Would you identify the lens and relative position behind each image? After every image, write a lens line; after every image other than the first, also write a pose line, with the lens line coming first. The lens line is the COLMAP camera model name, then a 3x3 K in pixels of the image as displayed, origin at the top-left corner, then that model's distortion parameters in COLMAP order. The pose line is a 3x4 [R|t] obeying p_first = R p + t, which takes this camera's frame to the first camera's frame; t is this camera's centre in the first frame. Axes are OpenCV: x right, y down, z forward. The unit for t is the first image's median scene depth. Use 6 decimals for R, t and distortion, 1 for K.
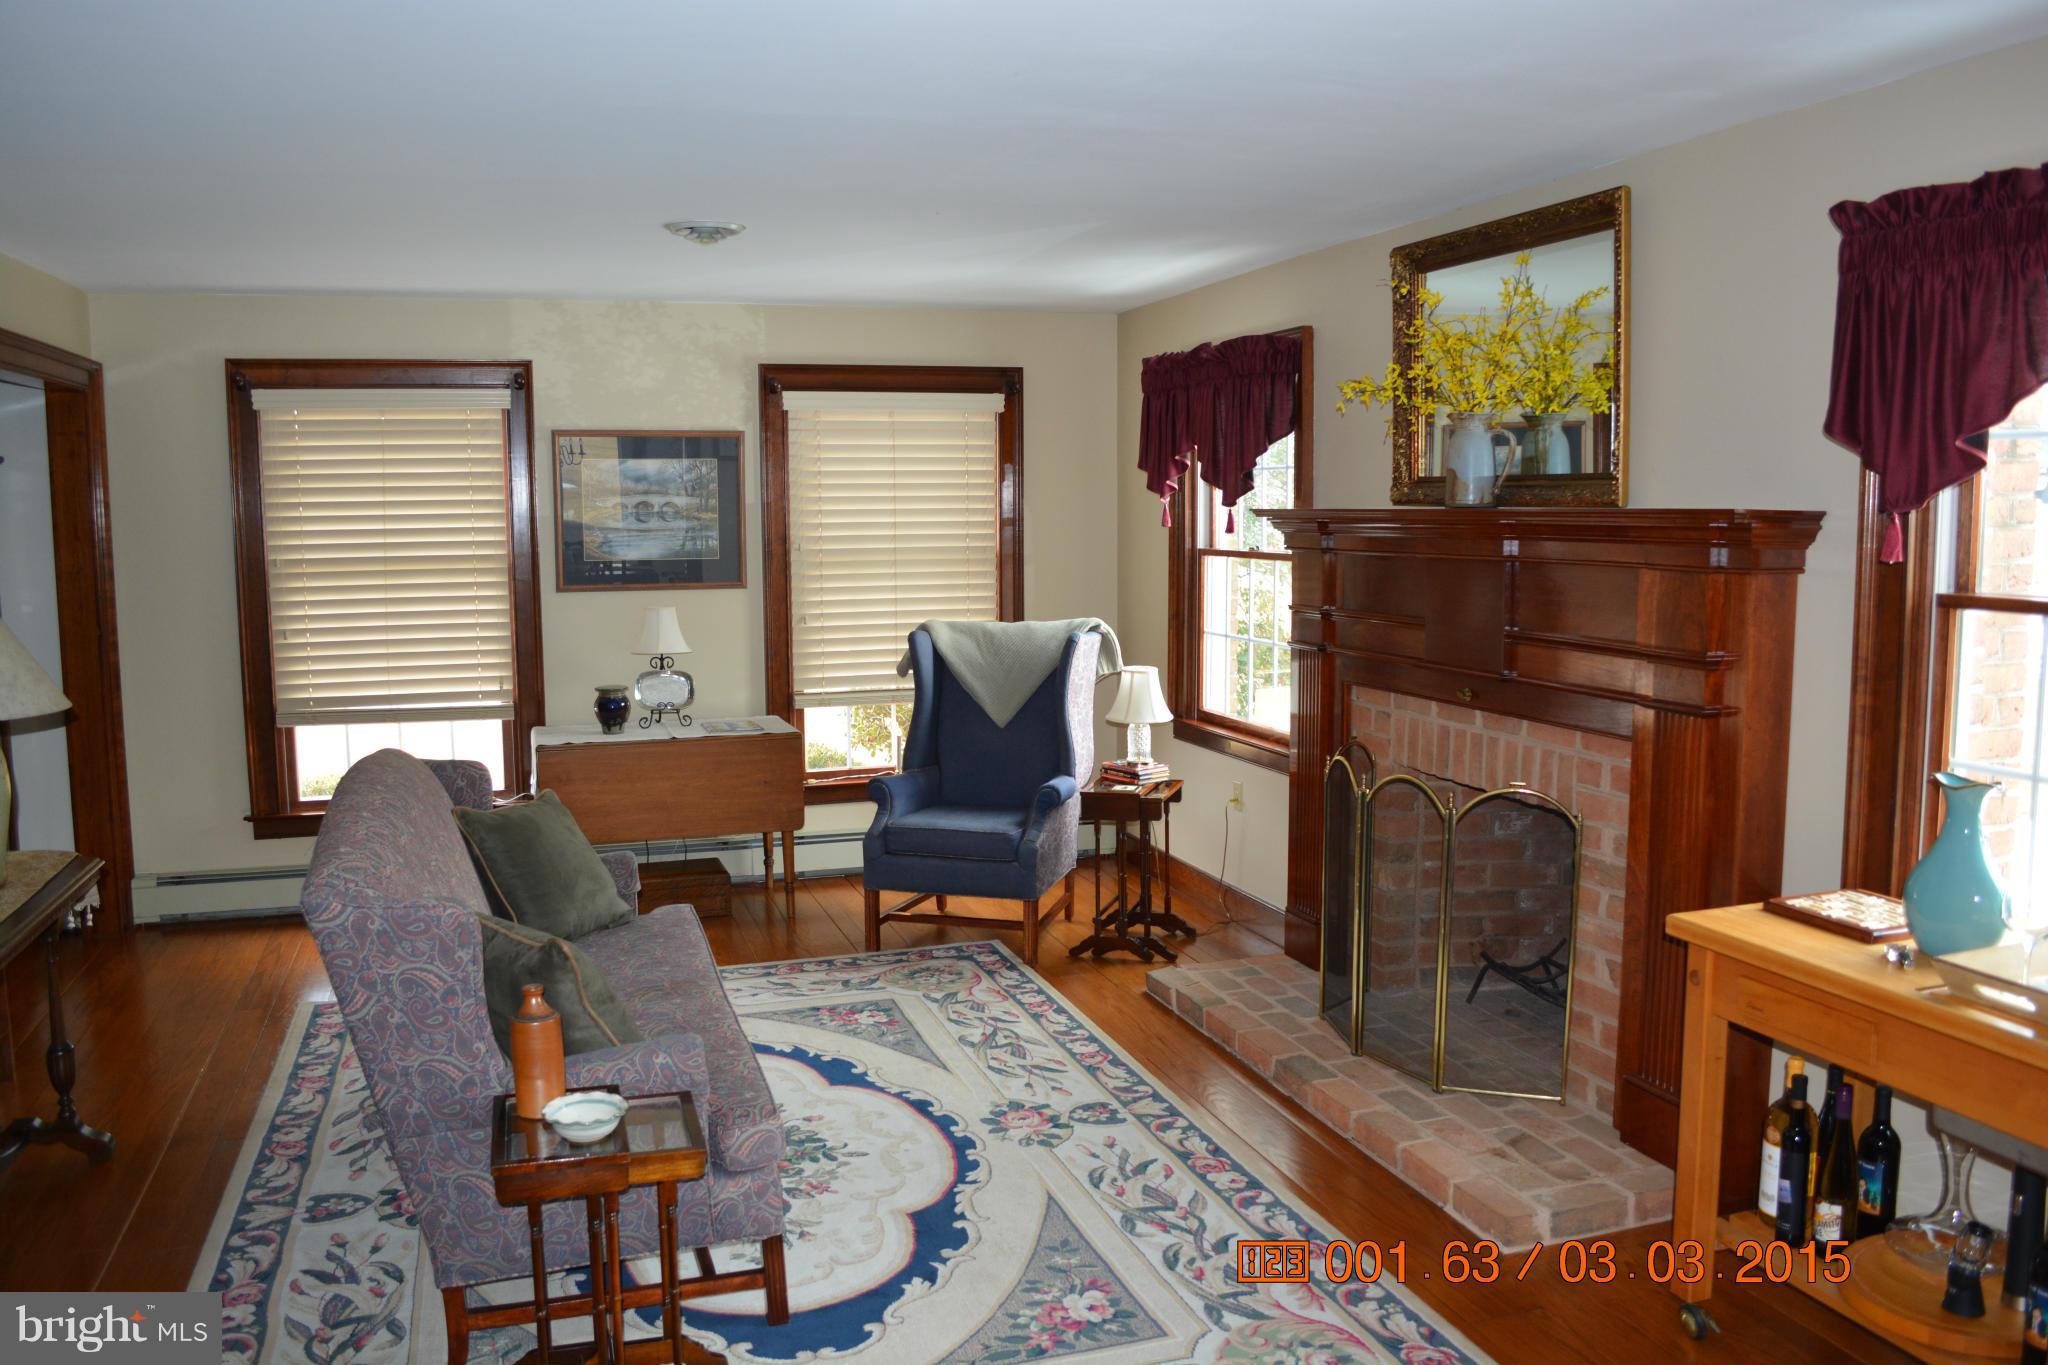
lens RADIAL K [[1608.6, 0, 1018.1], [0, 1608.6, 688.5], [0, 0, 1]] dist [-0.080789, 0.002966]
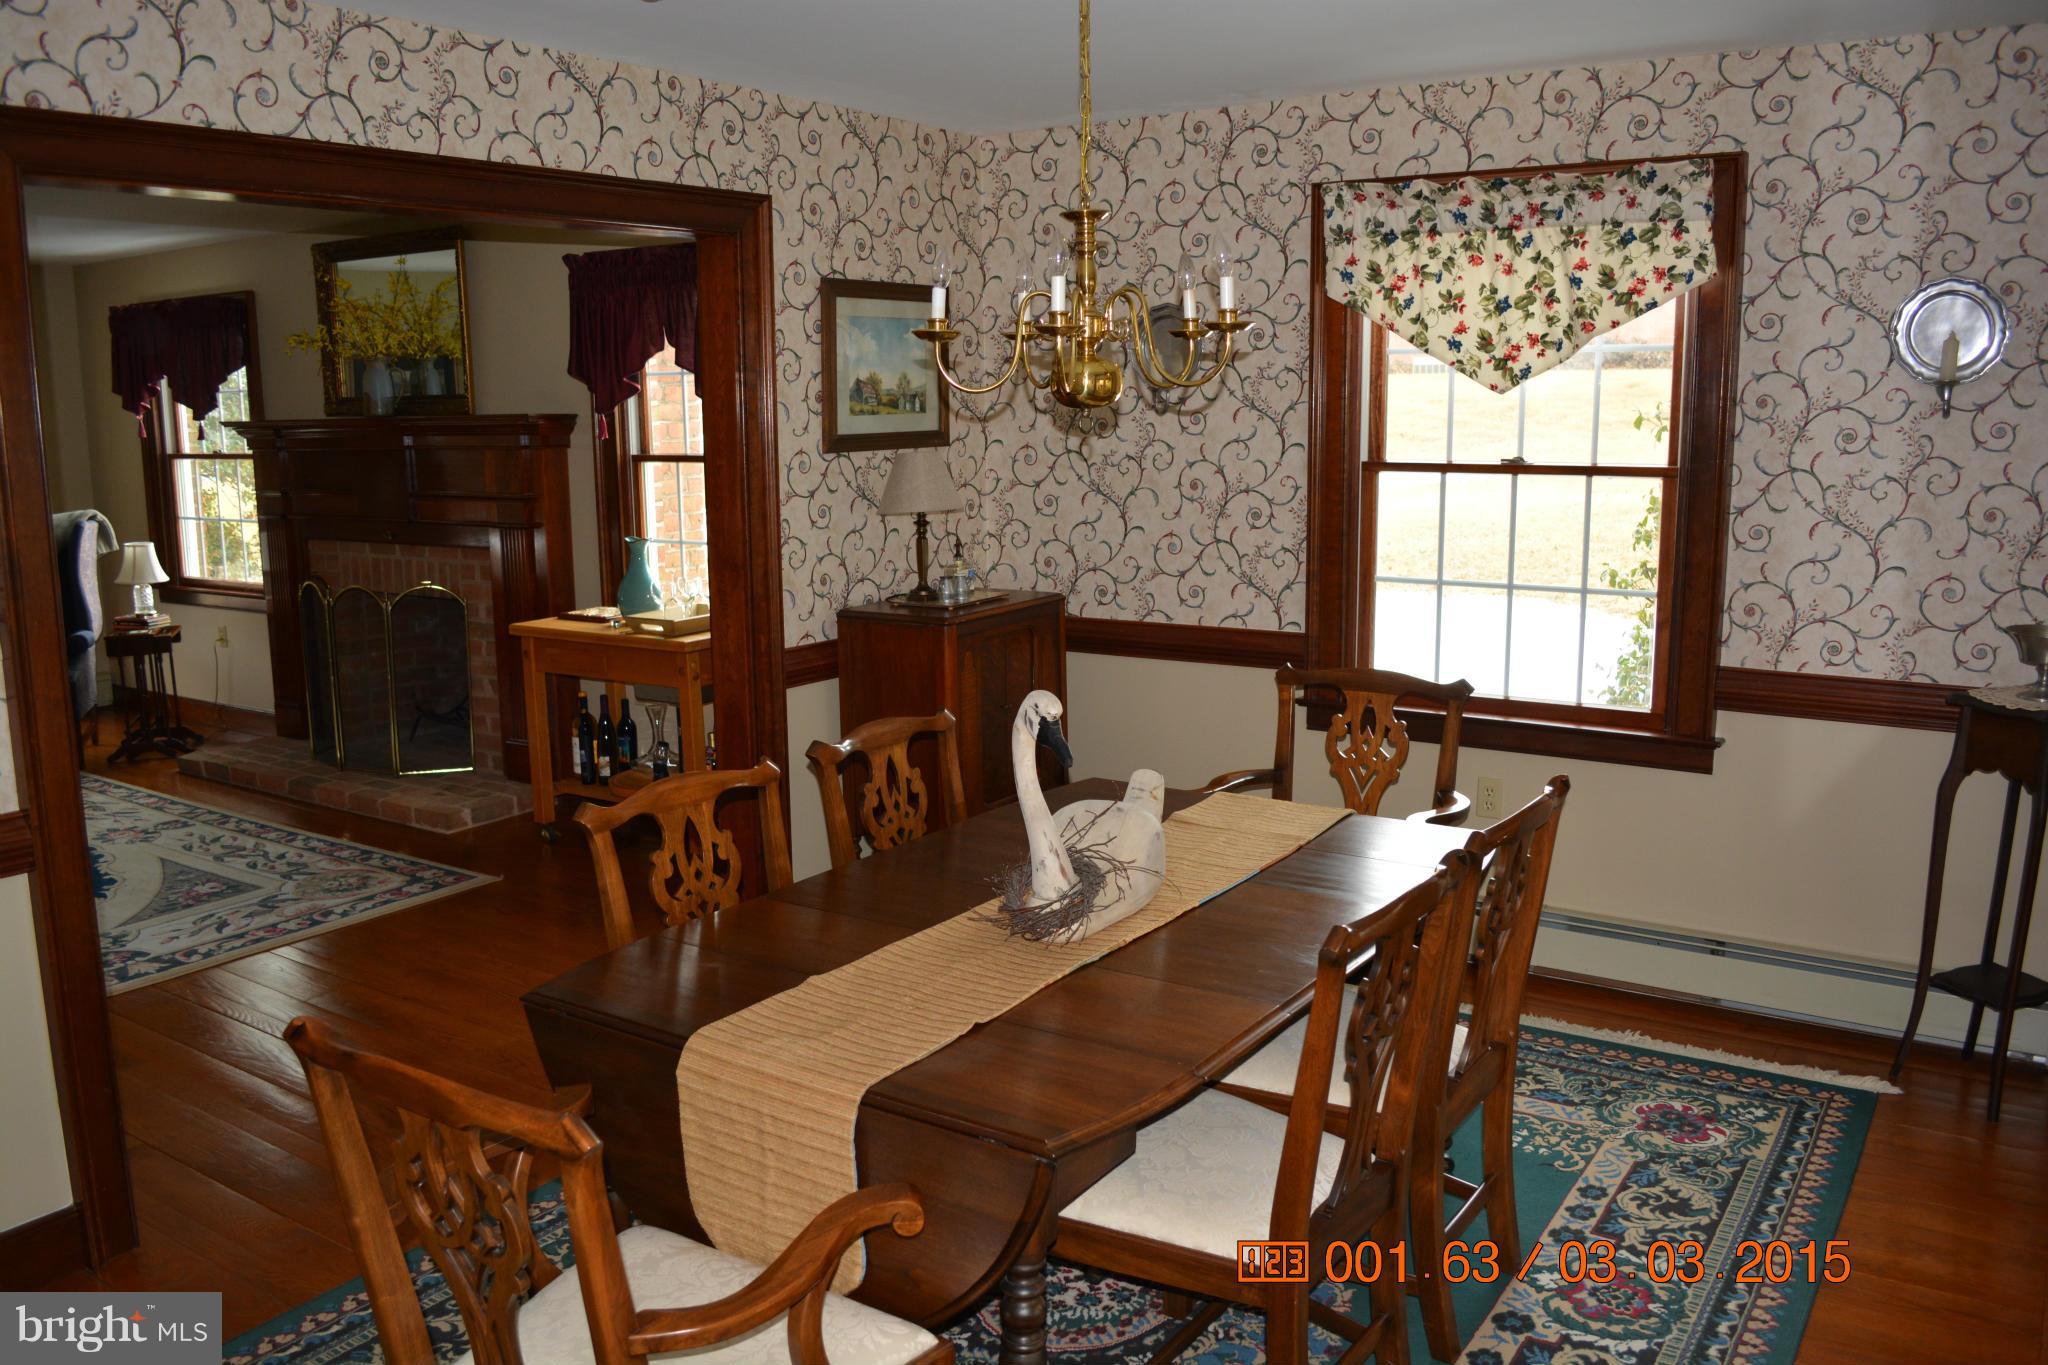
lens RADIAL K [[1608.6, 0, 1018.1], [0, 1608.6, 688.5], [0, 0, 1]] dist [-0.080789, 0.002966]
pose [[0.788580, -0.108964, 0.605201, -0.199211], [0.075218, 0.993877, 0.080934, 0.075580], [-0.610314, -0.018301, 0.791948, -0.639980]]
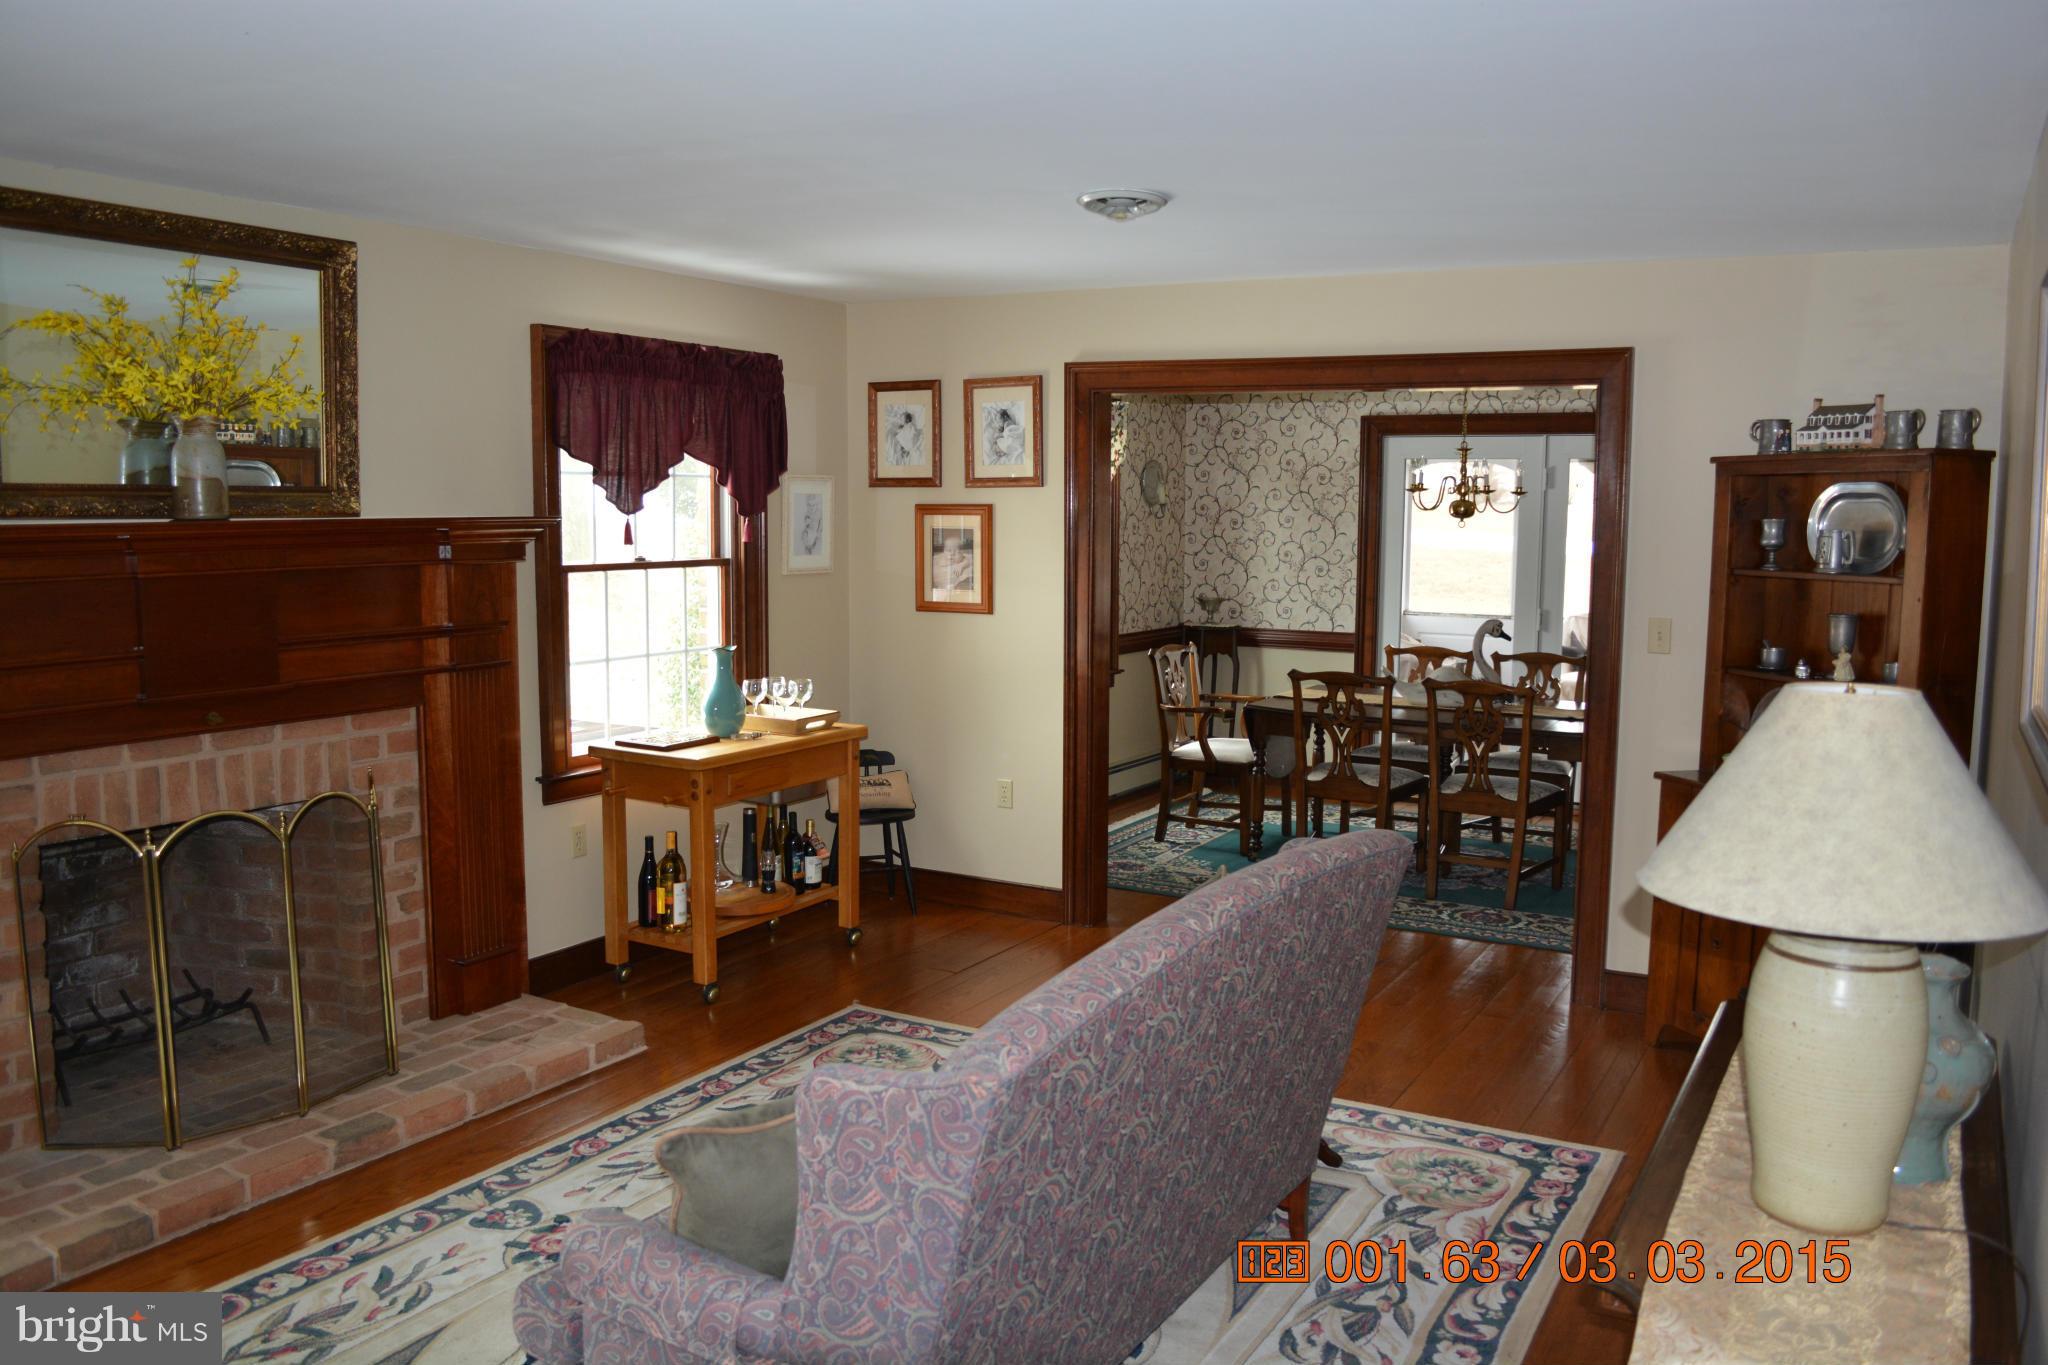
lens RADIAL K [[1608.6, 0, 1018.1], [0, 1608.6, 688.5], [0, 0, 1]] dist [-0.080789, 0.002966]
pose [[-0.677451, -0.077006, 0.731526, -0.724236], [0.079414, 0.981035, 0.176816, -0.141476], [-0.731269, 0.177877, -0.658488, 1.276943]]
